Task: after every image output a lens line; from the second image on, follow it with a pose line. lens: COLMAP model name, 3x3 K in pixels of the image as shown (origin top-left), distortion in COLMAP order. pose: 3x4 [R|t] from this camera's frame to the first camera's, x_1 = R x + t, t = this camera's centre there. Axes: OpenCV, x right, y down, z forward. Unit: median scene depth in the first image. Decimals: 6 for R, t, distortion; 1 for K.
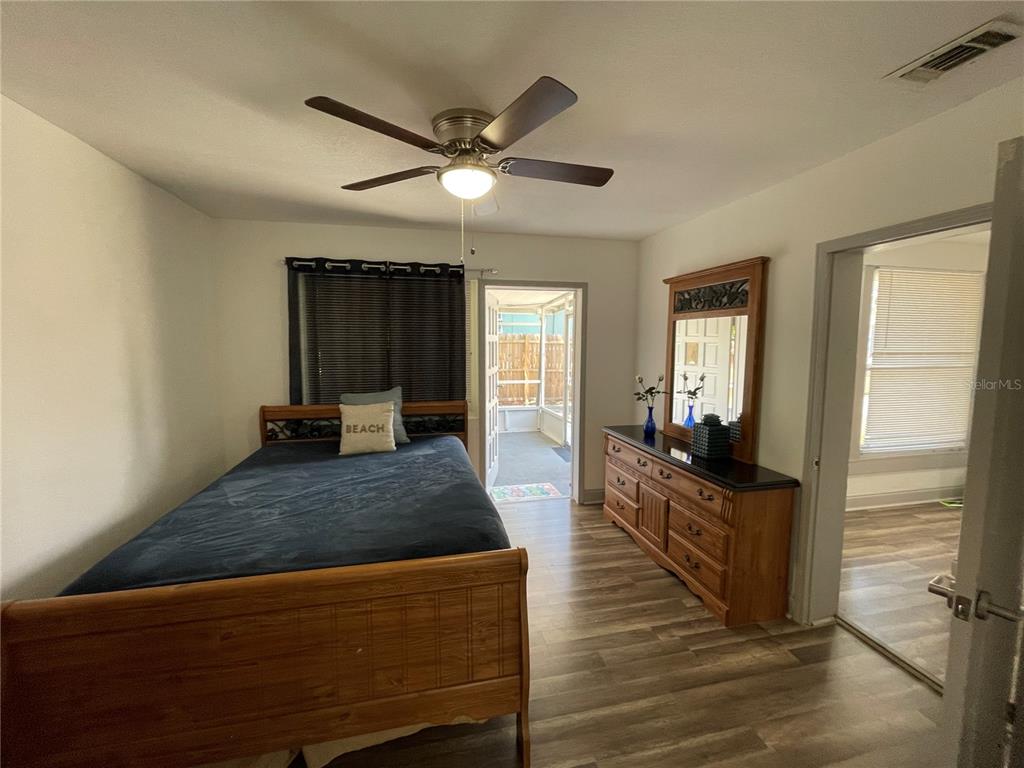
lens RADIAL K [[414.6, 0, 508.1], [0, 414.6, 383.3], [0, 0, 1]] dist [-0.008043, 0.003708]
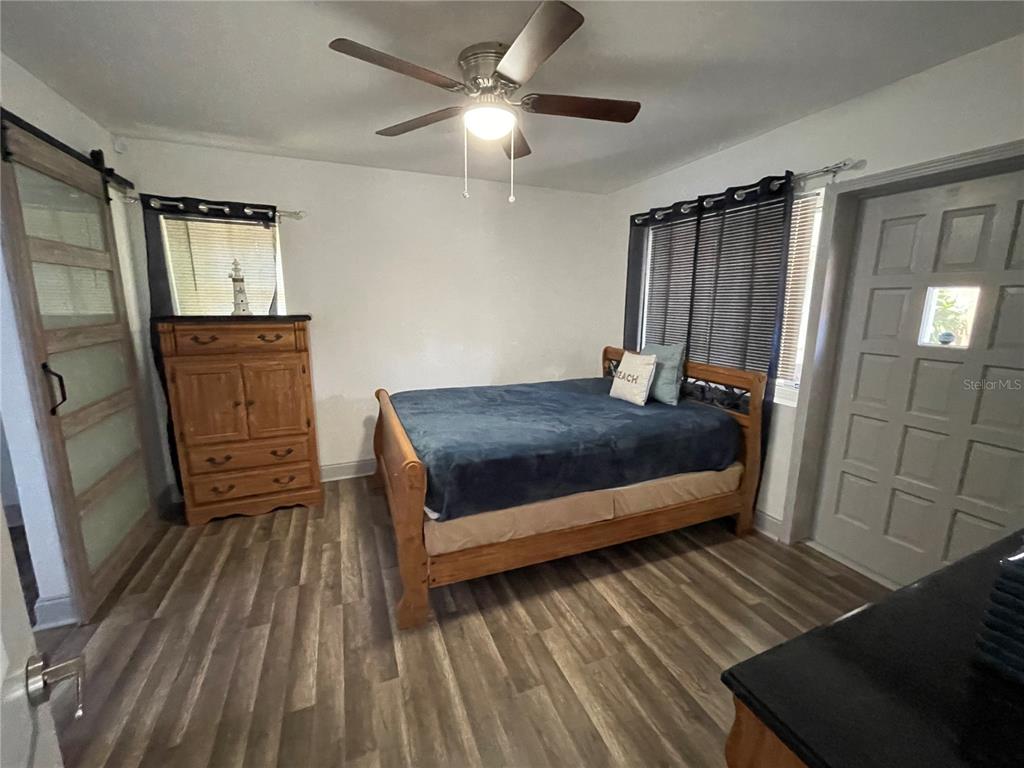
lens RADIAL K [[414.6, 0, 511.0], [0, 414.6, 378.0], [0, 0, 1]] dist [-0.008043, 0.003708]
pose [[0.164437, 0.175707, -0.970612, 0.604592], [-0.101618, 0.981789, 0.160515, -0.023010], [0.981139, 0.072237, 0.179297, 0.540094]]
